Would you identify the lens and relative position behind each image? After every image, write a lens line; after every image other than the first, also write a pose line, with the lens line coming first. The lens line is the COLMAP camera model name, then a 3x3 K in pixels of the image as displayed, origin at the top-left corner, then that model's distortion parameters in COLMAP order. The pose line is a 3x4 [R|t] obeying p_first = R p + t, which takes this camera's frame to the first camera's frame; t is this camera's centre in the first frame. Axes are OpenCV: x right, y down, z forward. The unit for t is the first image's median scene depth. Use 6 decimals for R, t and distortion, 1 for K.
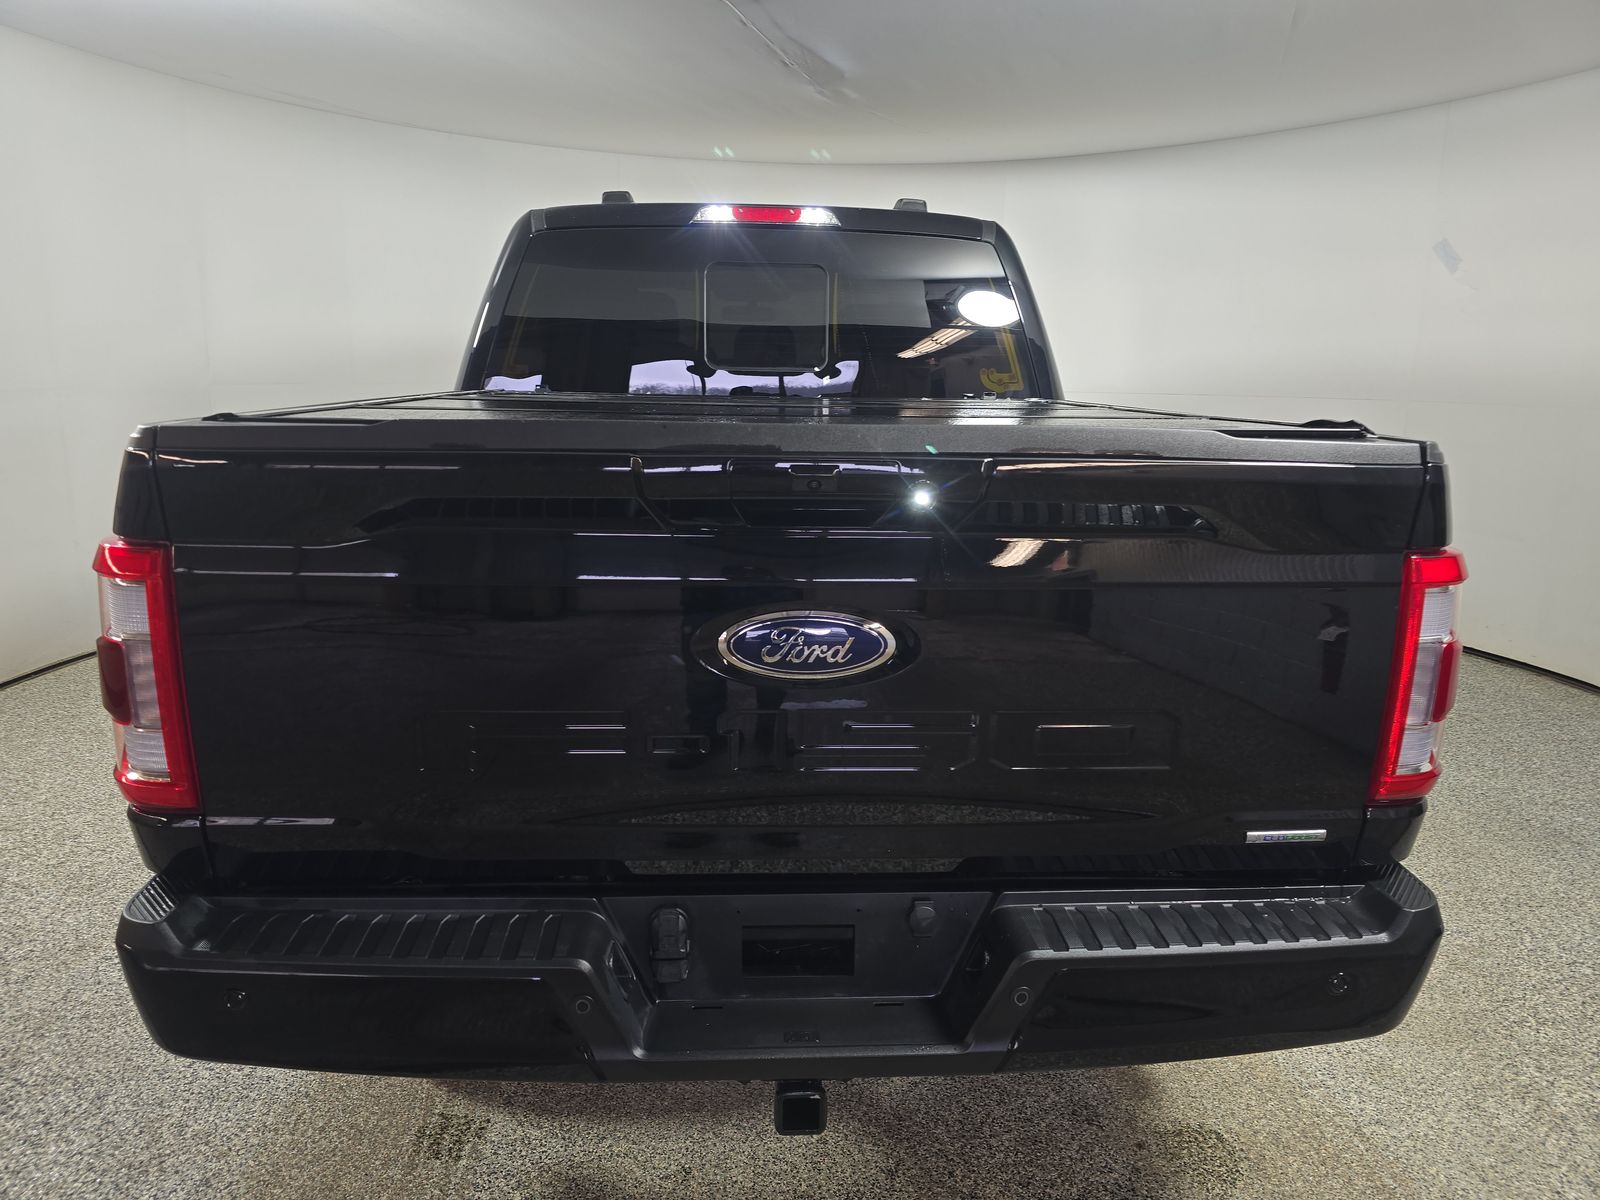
lens RADIAL K [[1054.5, 0, 789.5], [0, 1054.5, 592.4], [0, 0, 1]] dist [0.035324, -0.047819]
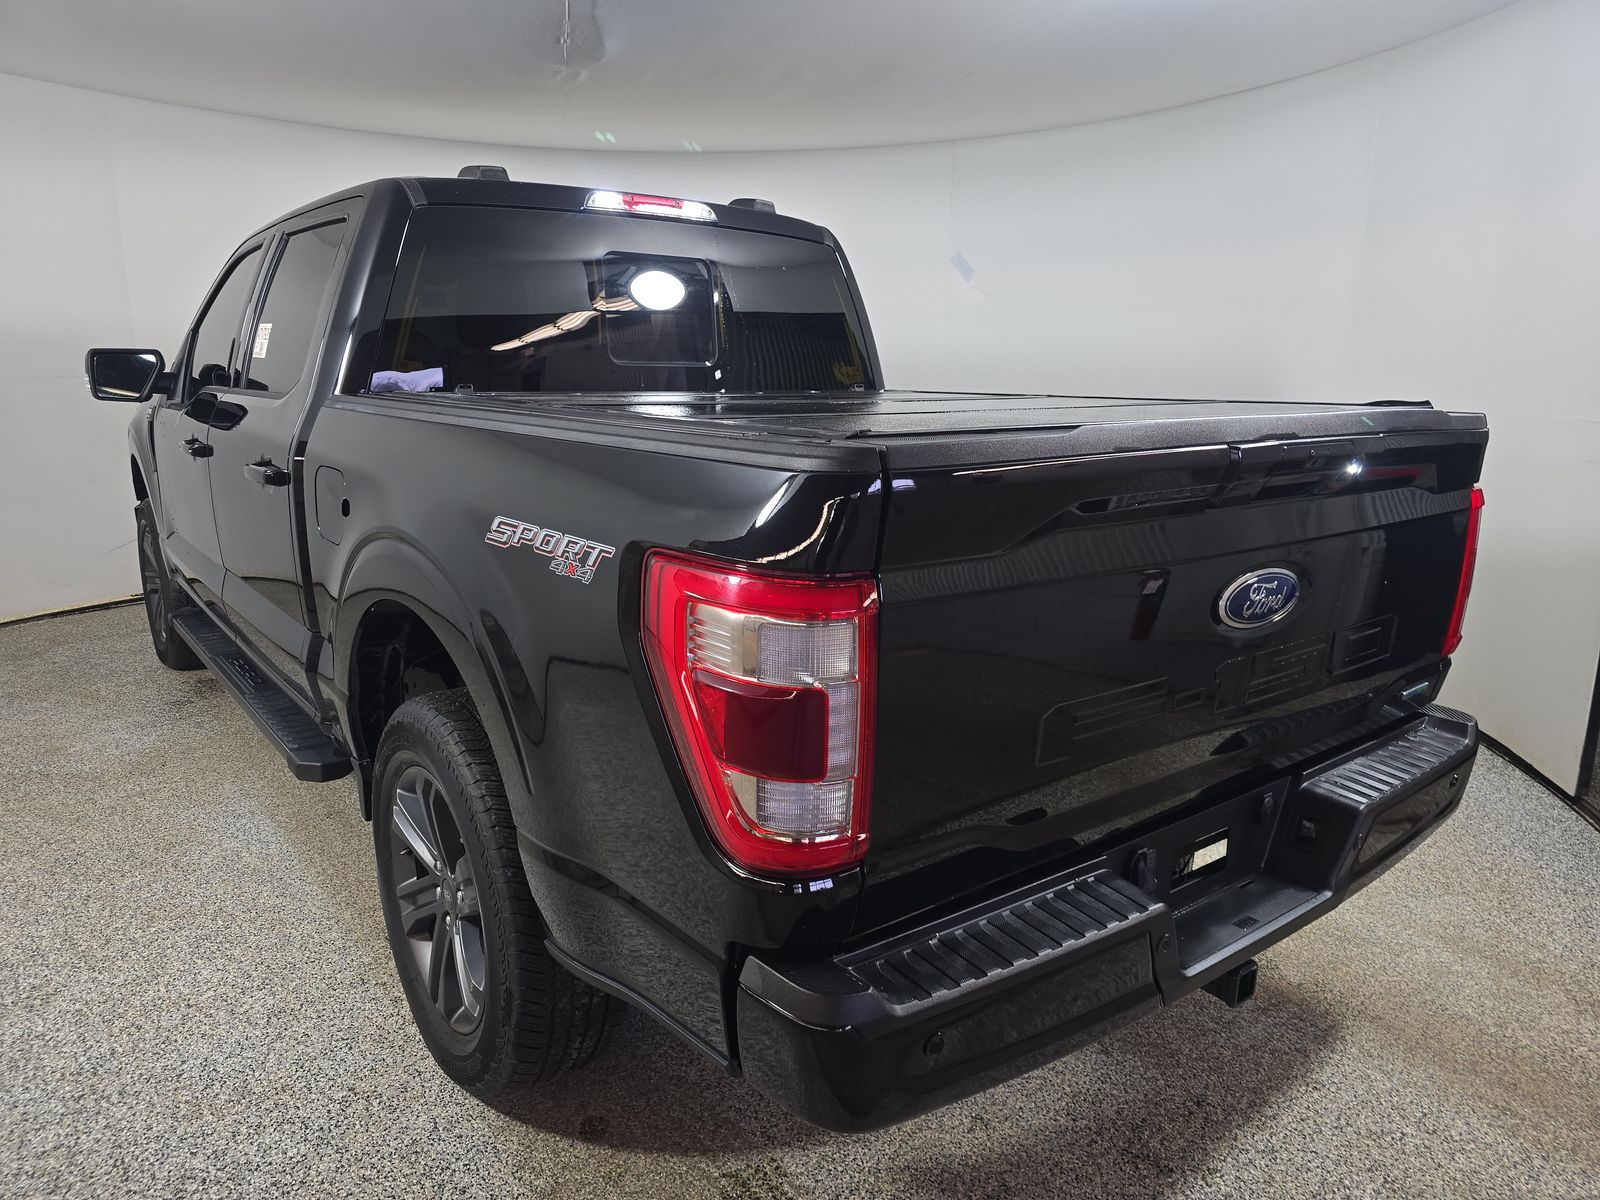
lens RADIAL K [[1054.5, 0, 789.5], [0, 1054.5, 592.4], [0, 0, 1]] dist [0.035324, -0.047819]
pose [[0.848902, -0.112794, 0.516375, -0.449617], [0.104454, 0.993498, 0.045295, -0.029320], [-0.518127, 0.015486, 0.855164, 0.092548]]
